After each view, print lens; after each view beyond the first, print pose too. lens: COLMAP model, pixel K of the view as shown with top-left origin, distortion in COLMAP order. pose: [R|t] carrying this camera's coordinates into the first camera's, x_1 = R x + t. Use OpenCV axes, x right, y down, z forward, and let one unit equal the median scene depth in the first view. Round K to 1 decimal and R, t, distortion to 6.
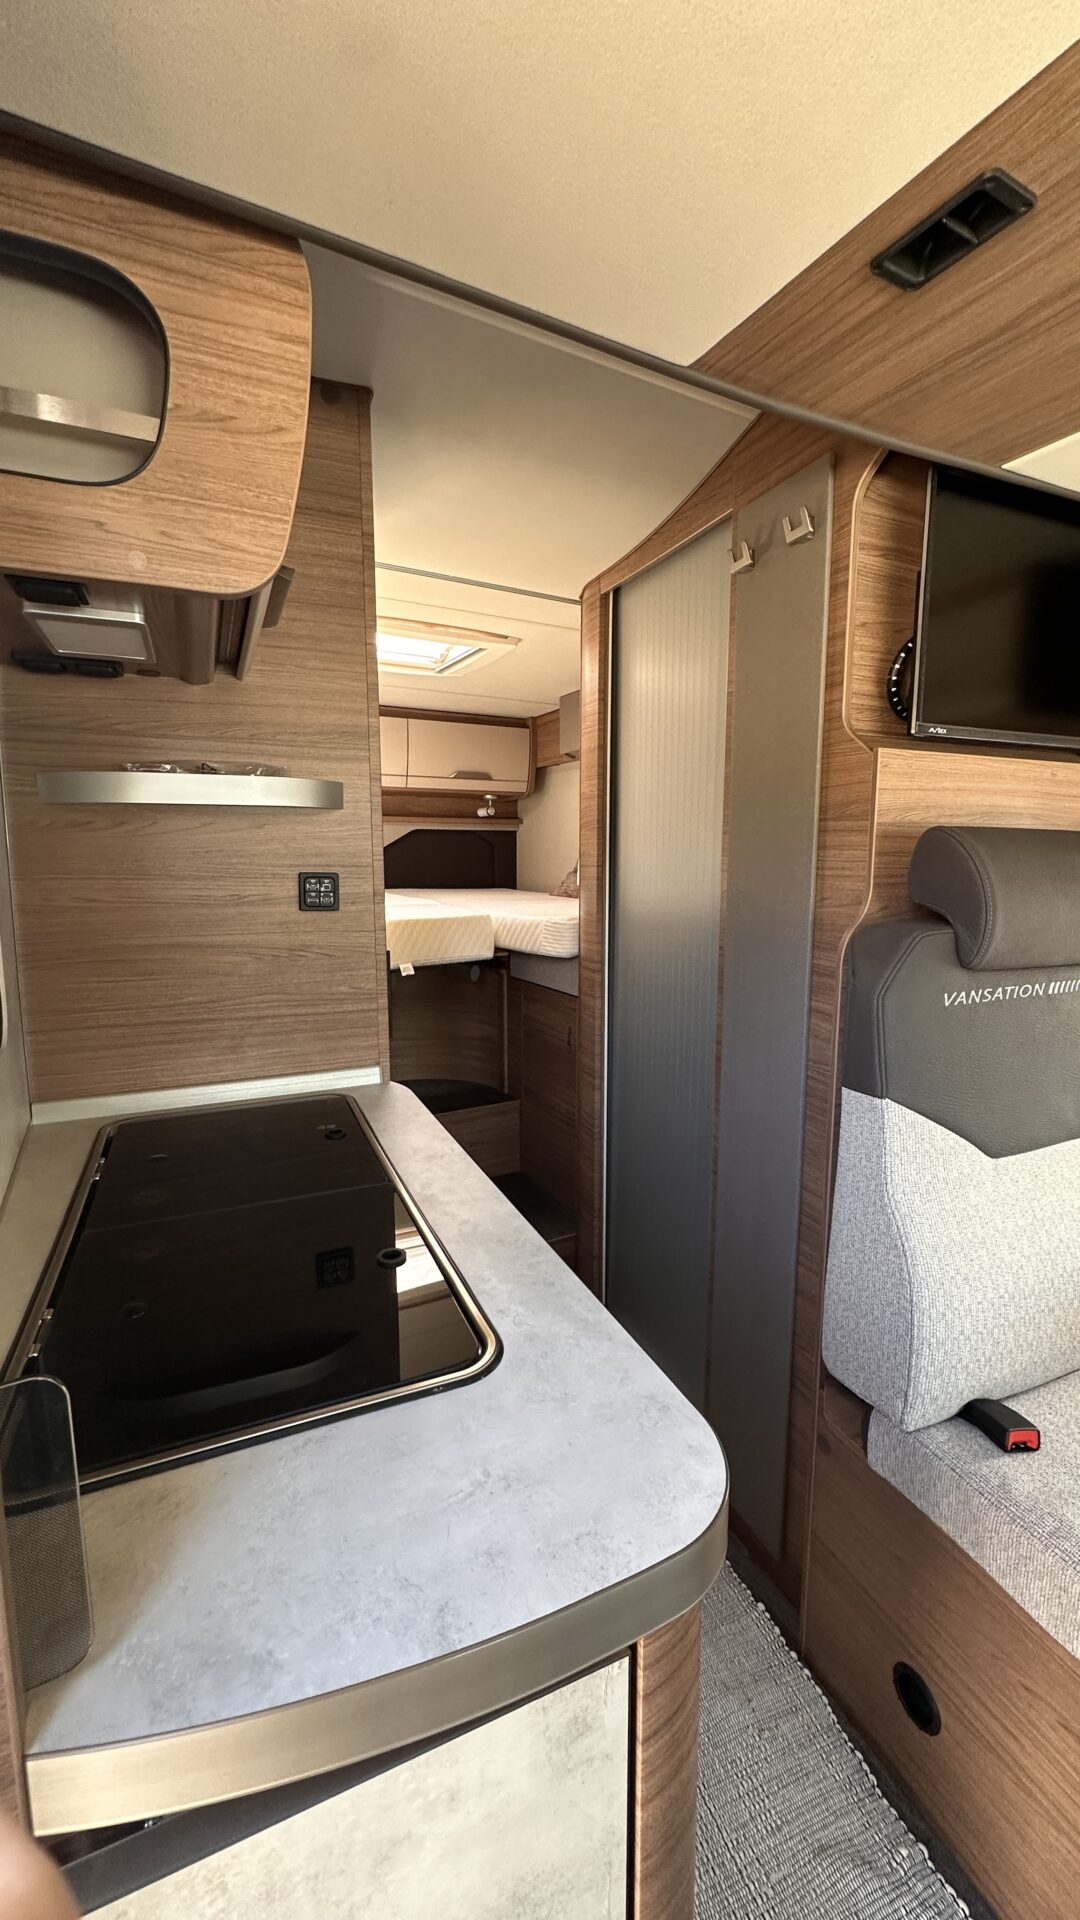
lens RADIAL K [[763.9, 0, 540.0], [0, 763.9, 960.0], [0, 0, 1]] dist [-0.007063, 0.000384]
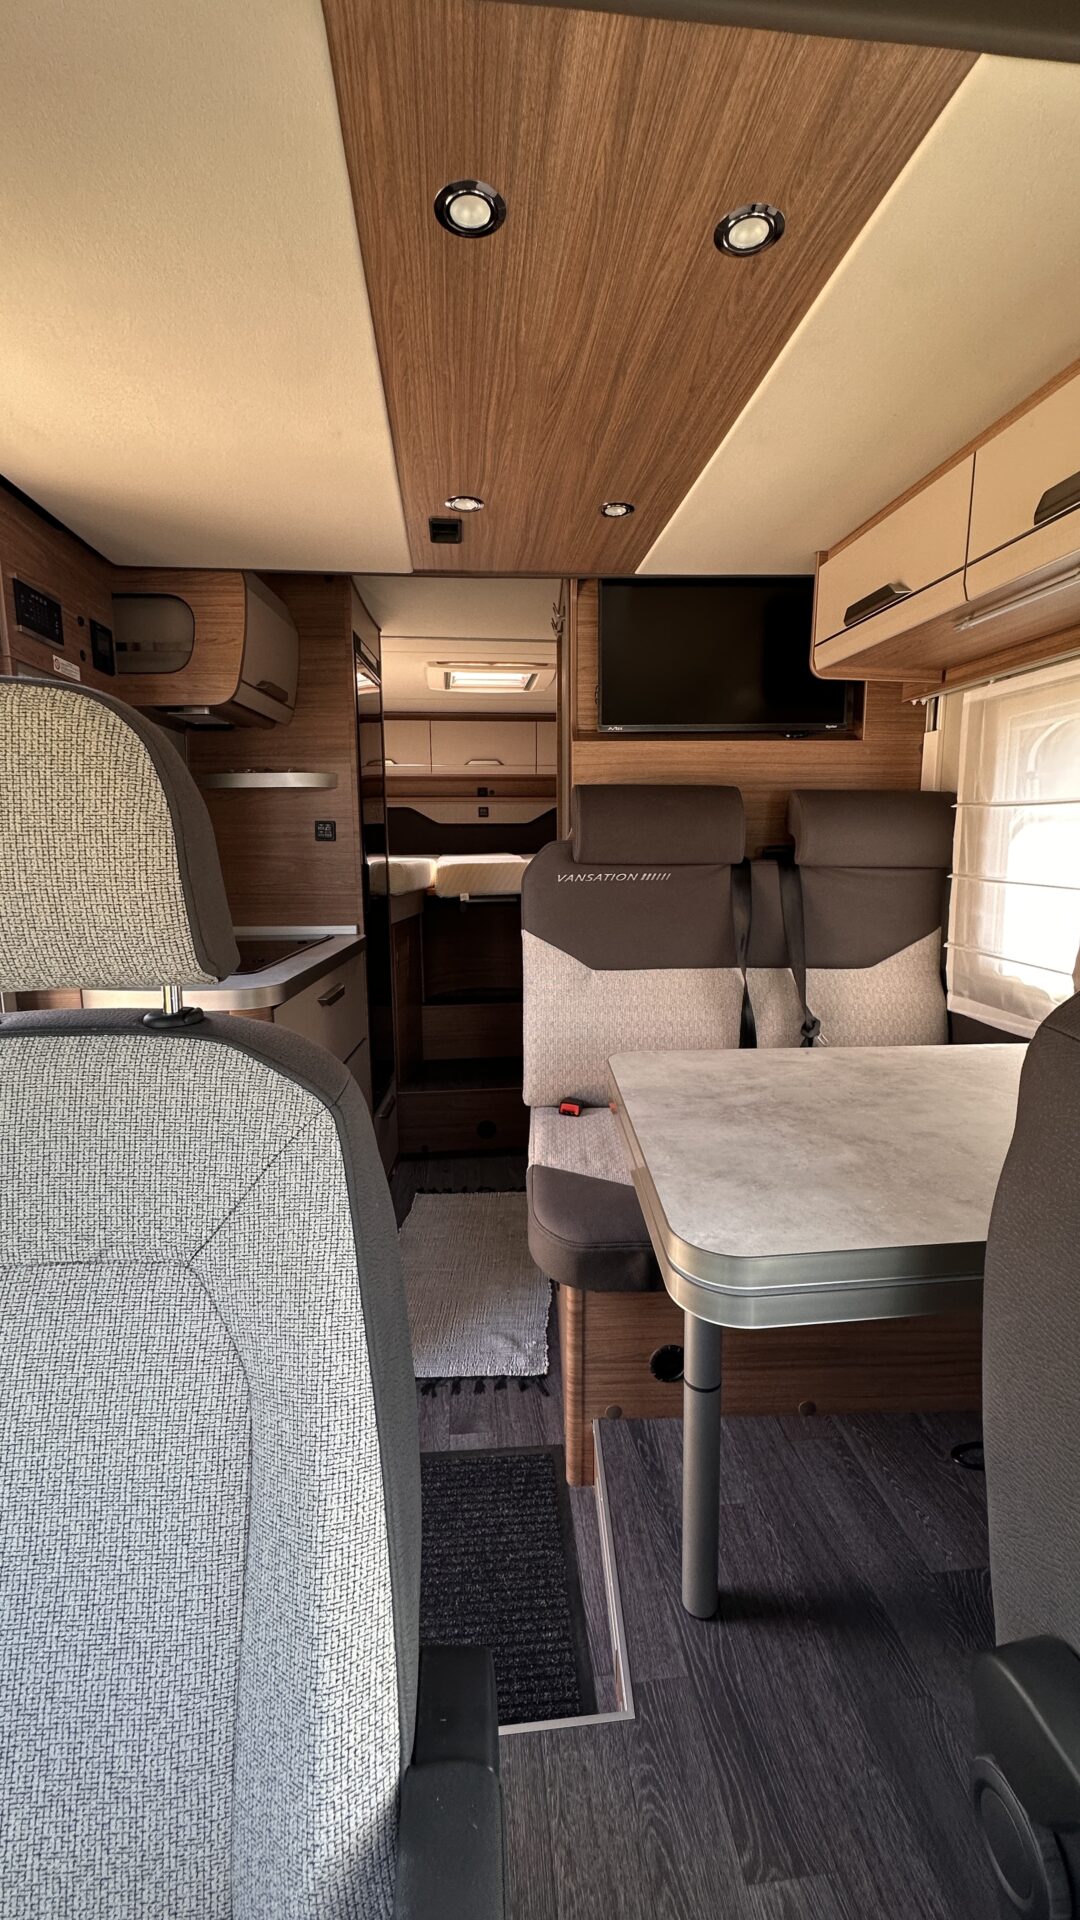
lens RADIAL K [[763.9, 0, 540.0], [0, 763.9, 960.0], [0, 0, 1]] dist [-0.007063, 0.000384]
pose [[0.925170, 0.049471, -0.376315, 1.028365], [-0.043234, 0.998752, 0.025007, 0.177441], [0.377082, -0.006866, 0.926154, -0.636512]]
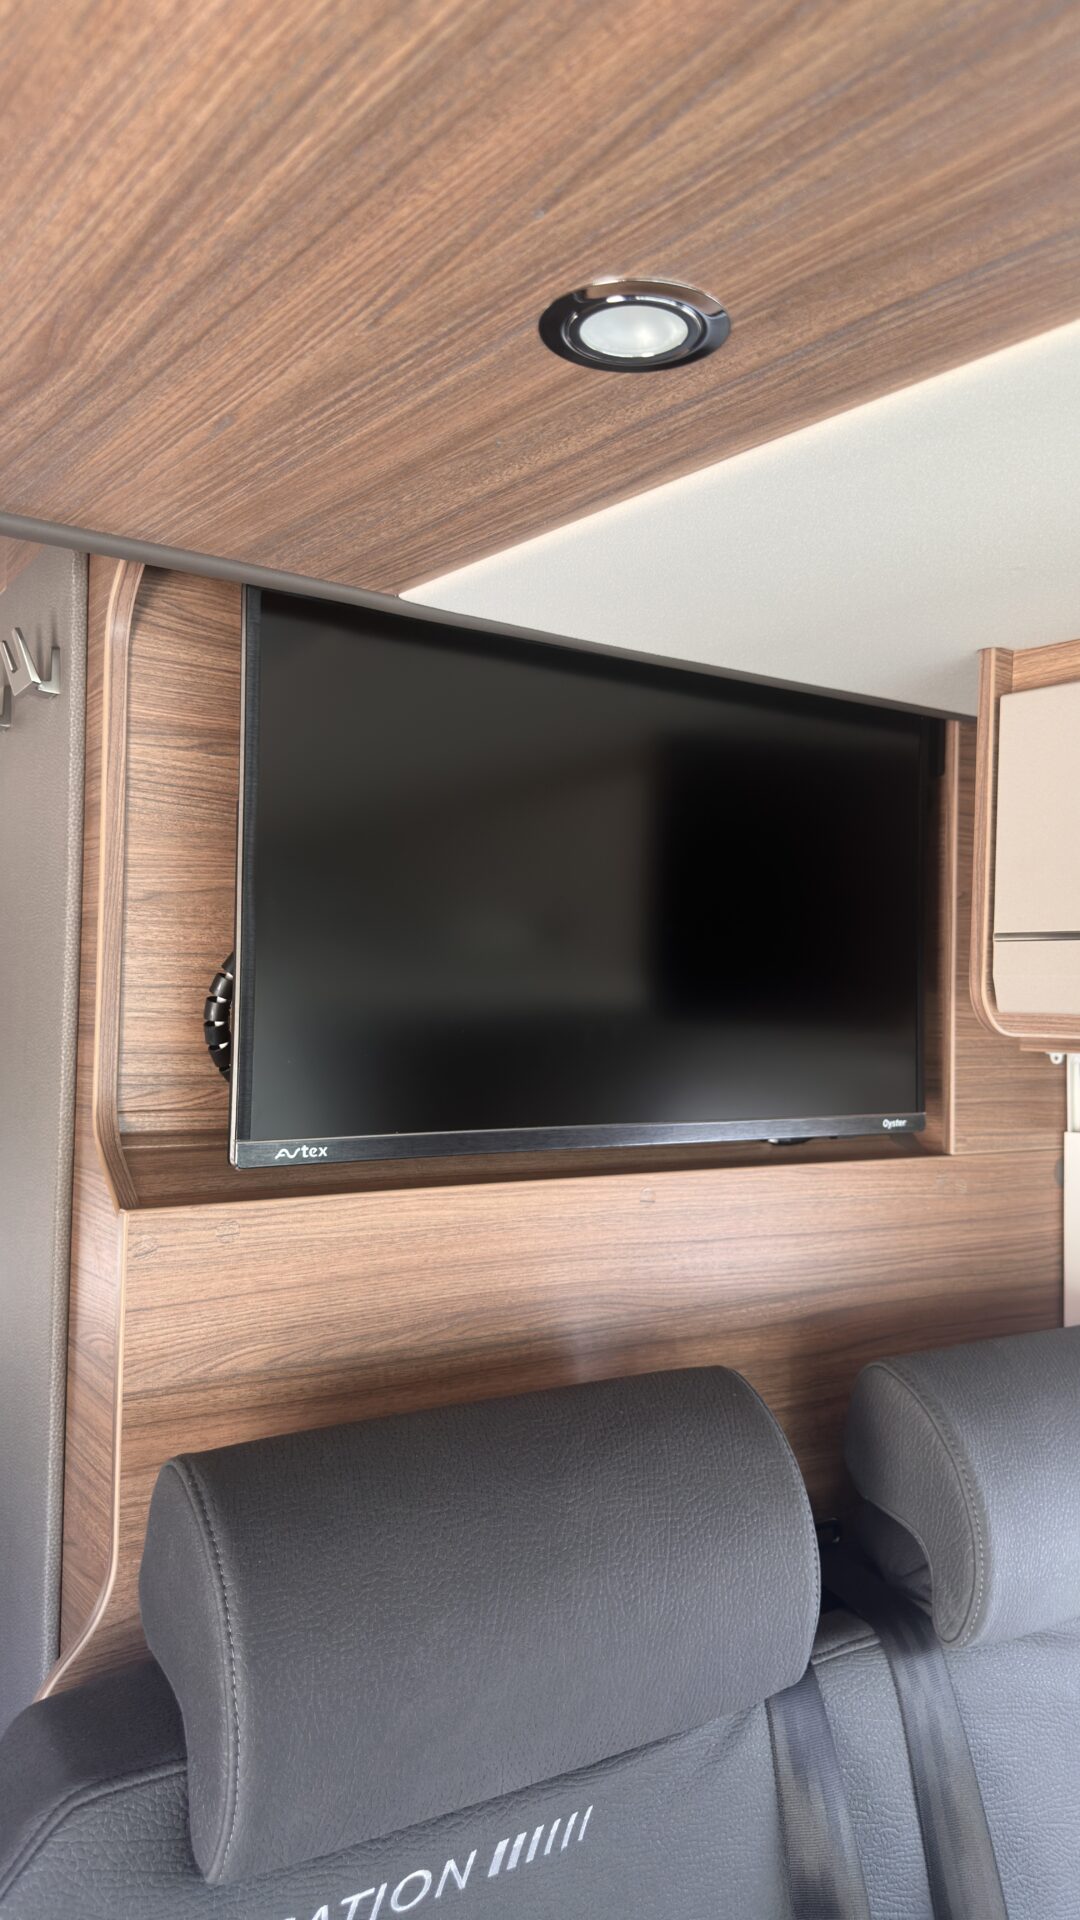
lens RADIAL K [[1346.4, 0, 540.0], [0, 1346.4, 960.0], [0, 0, 1]] dist [0.088044, -0.153882]
pose [[0.982220, 0.023483, 0.186259, 0.509224], [0.008947, 0.985163, -0.171389, -0.275714], [-0.187520, 0.170008, 0.967437, 0.221476]]
